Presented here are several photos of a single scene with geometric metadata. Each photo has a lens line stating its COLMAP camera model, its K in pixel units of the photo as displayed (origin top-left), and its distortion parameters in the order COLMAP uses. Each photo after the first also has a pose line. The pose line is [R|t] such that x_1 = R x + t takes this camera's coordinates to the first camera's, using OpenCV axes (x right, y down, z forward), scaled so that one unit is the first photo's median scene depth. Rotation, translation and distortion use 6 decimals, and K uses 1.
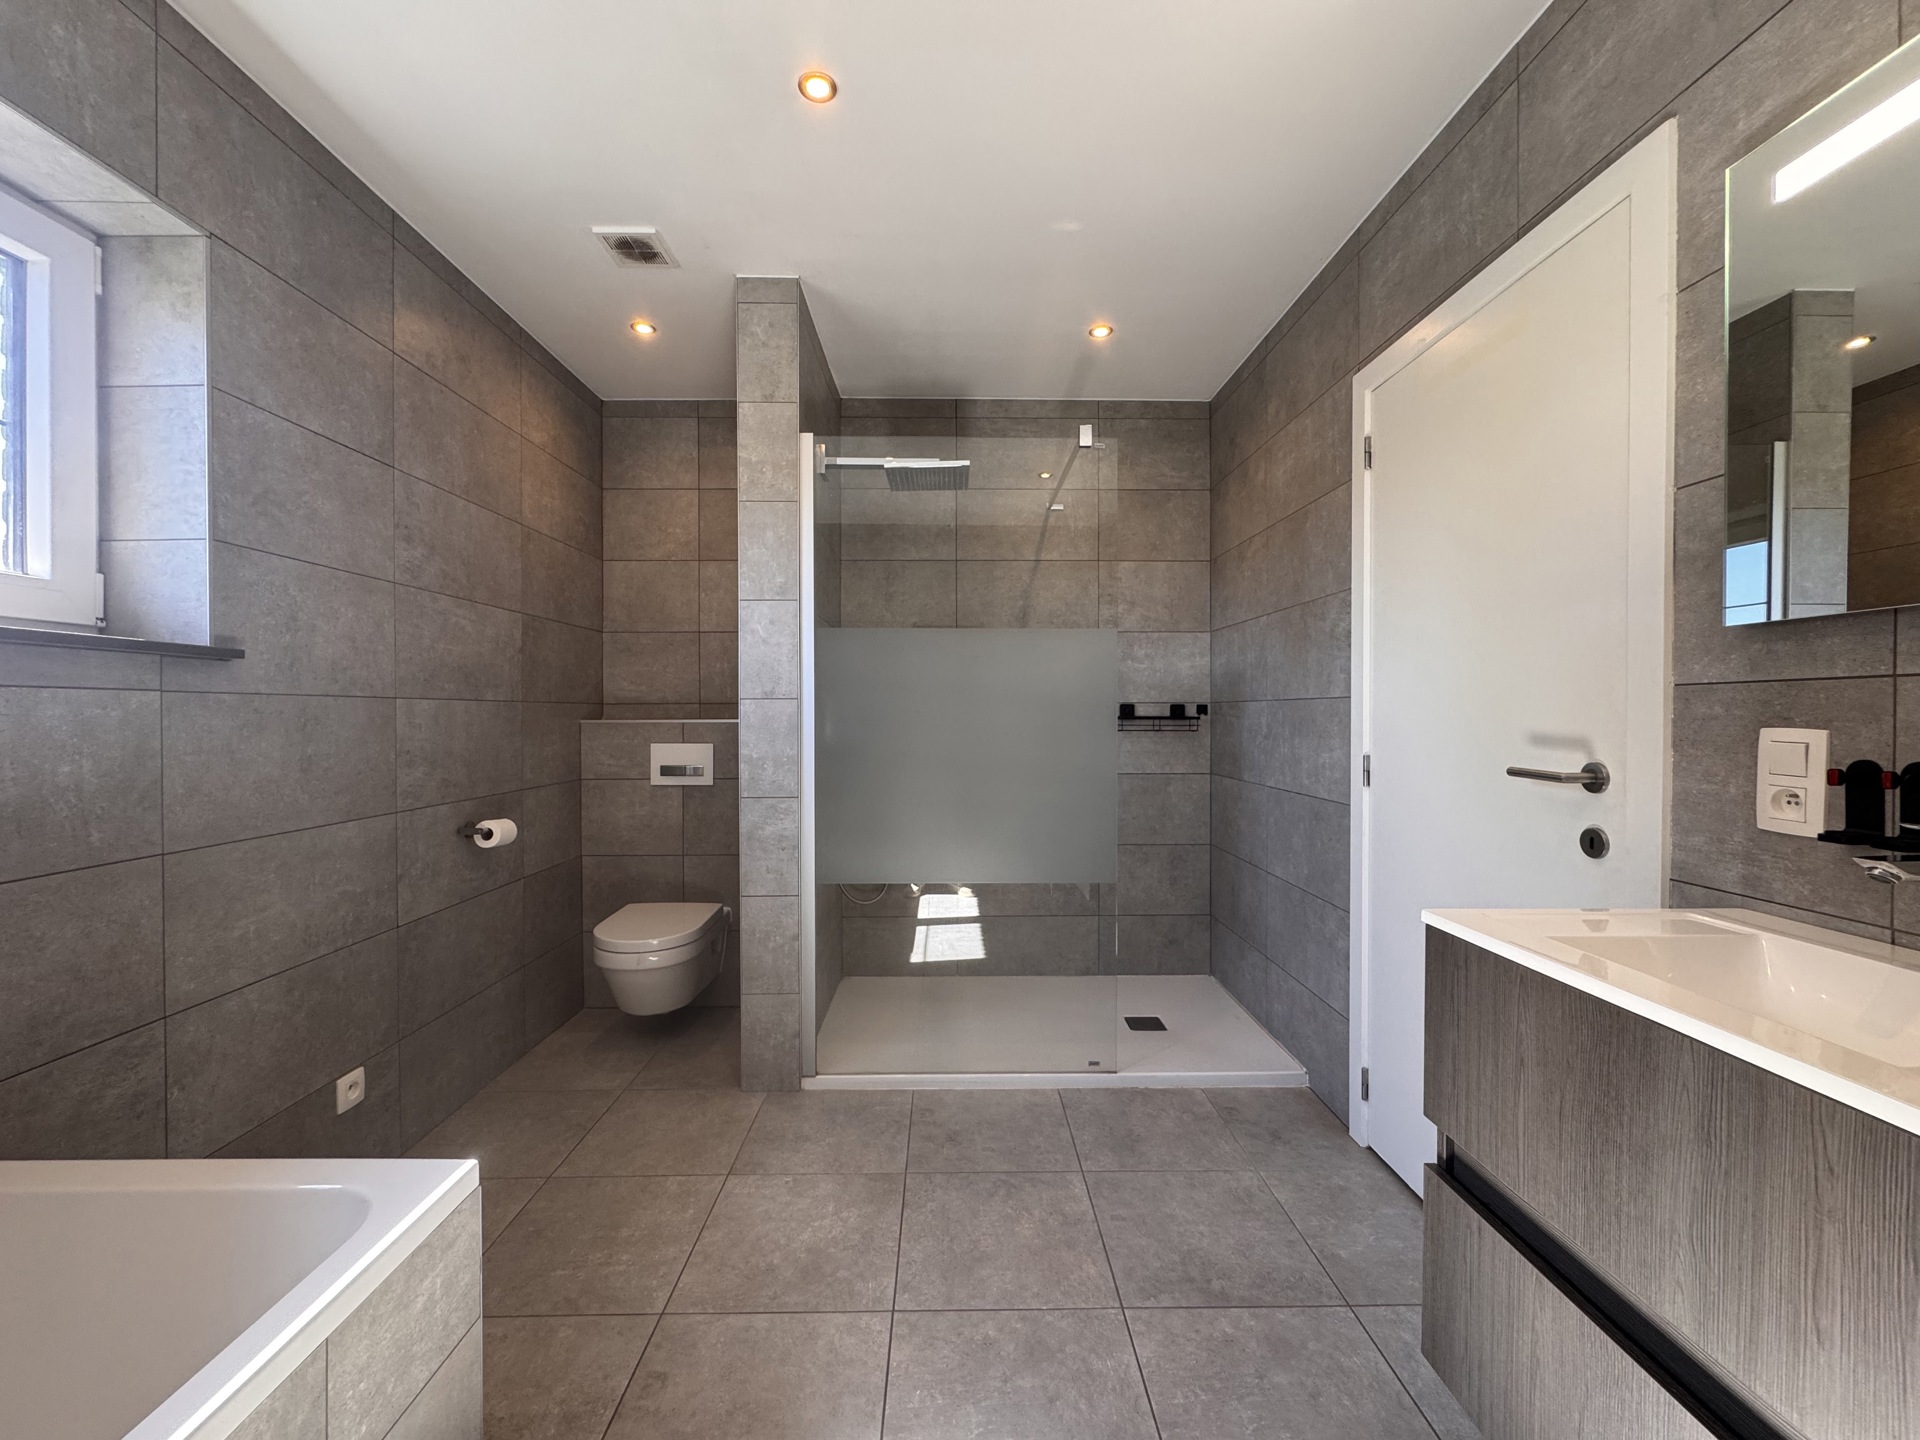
lens RADIAL K [[768.4, 0, 960.4], [0, 768.4, 721.9], [0, 0, 1]] dist [-0.003456, 0.000072]
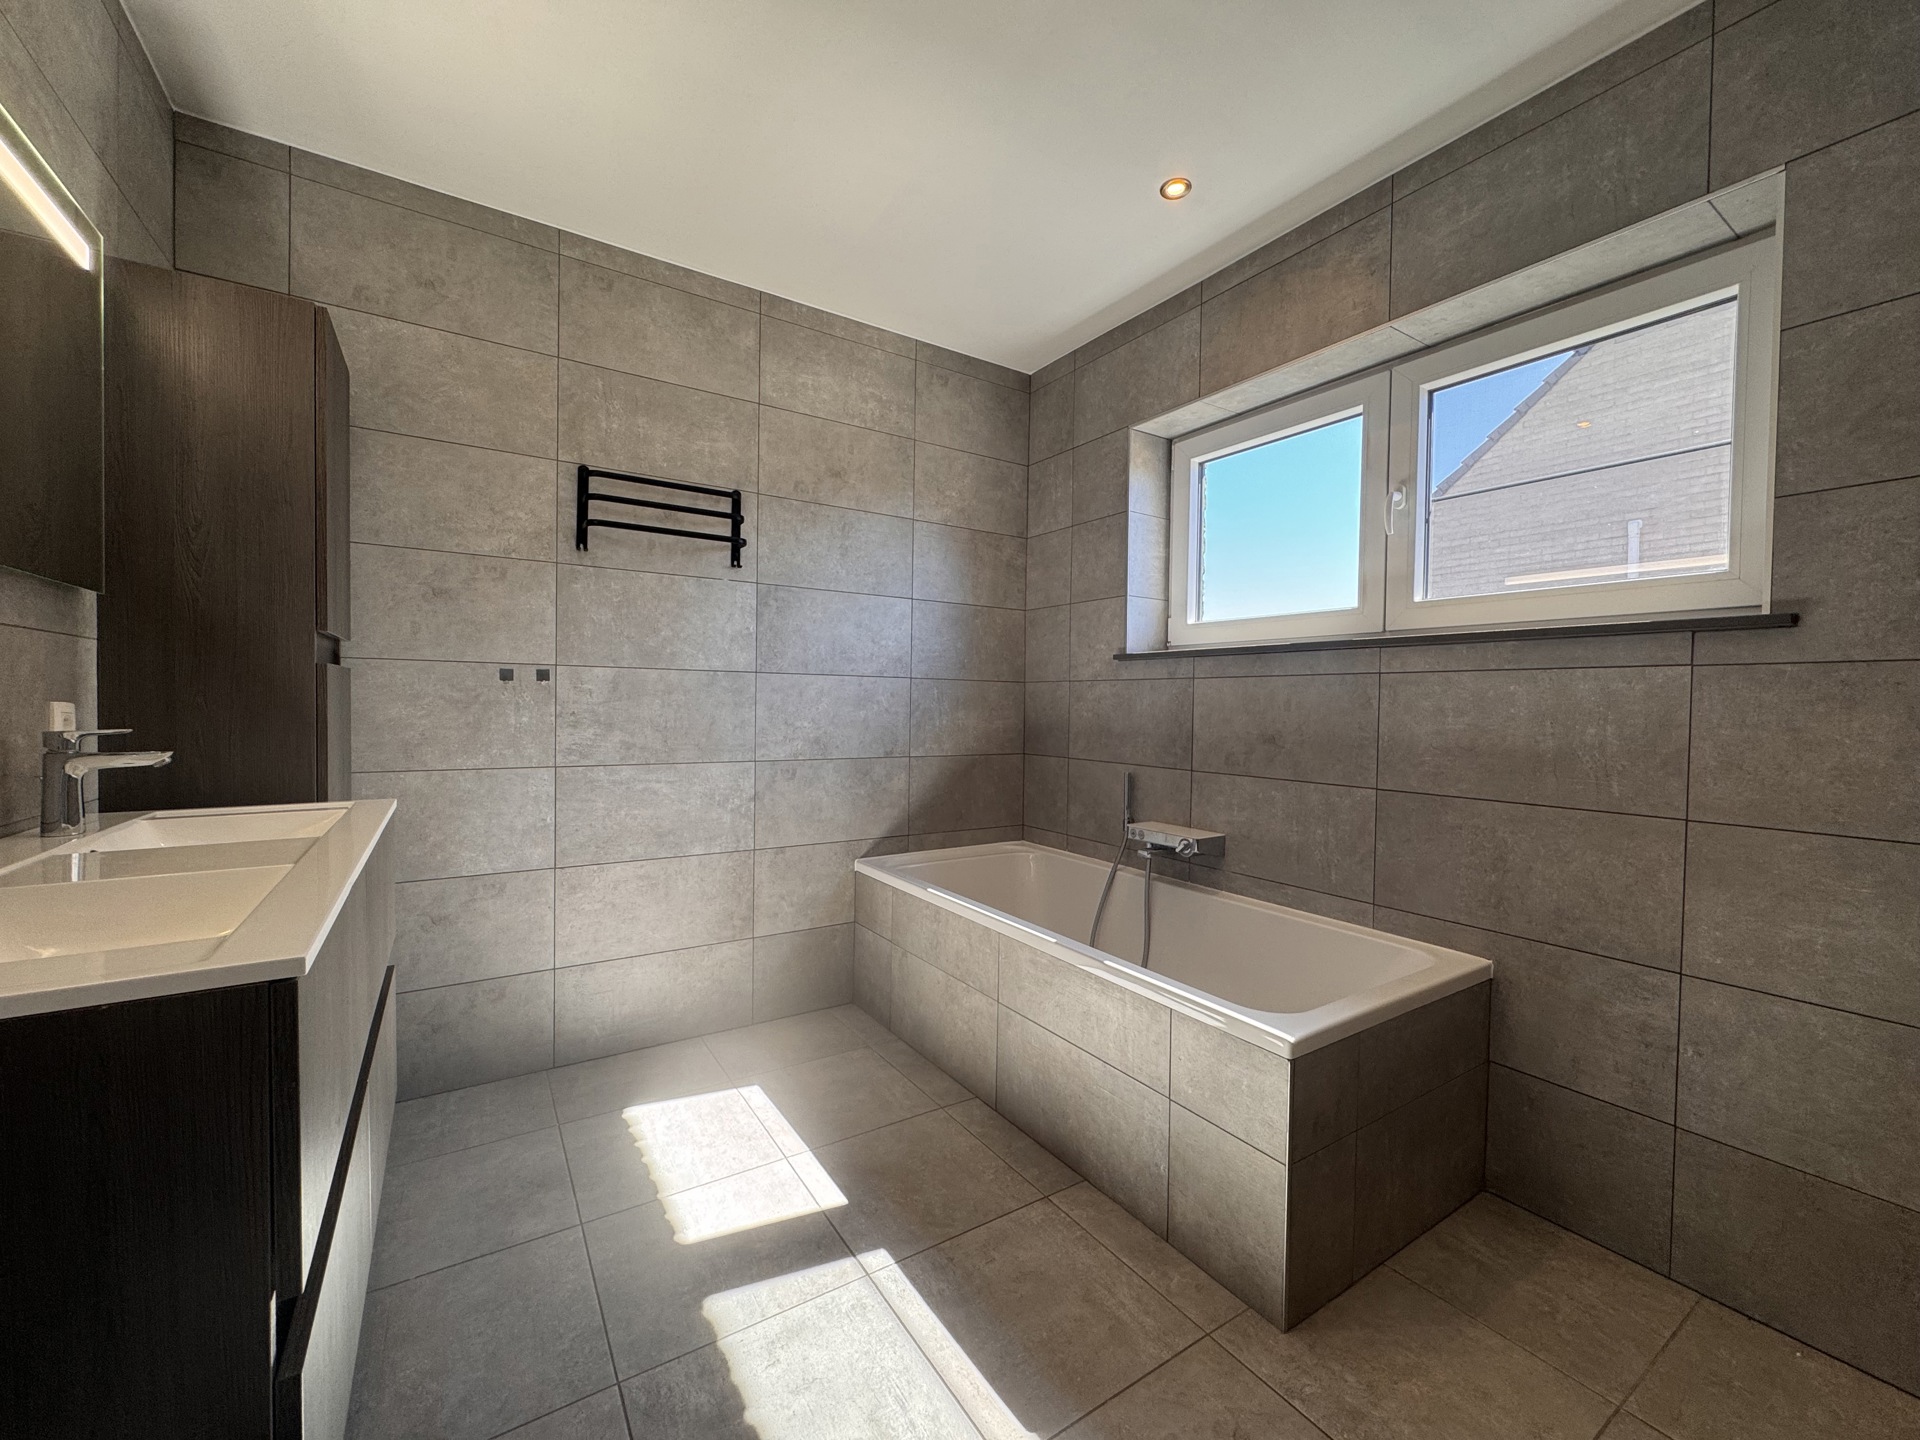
lens RADIAL K [[768.4, 0, 960.4], [0, 768.4, 721.9], [0, 0, 1]] dist [-0.003456, 0.000072]
pose [[-0.846004, -0.000420, -0.533176, 0.376695], [-0.020736, 0.999269, 0.032115, 0.024684], [0.532773, 0.038226, -0.845394, 1.375871]]
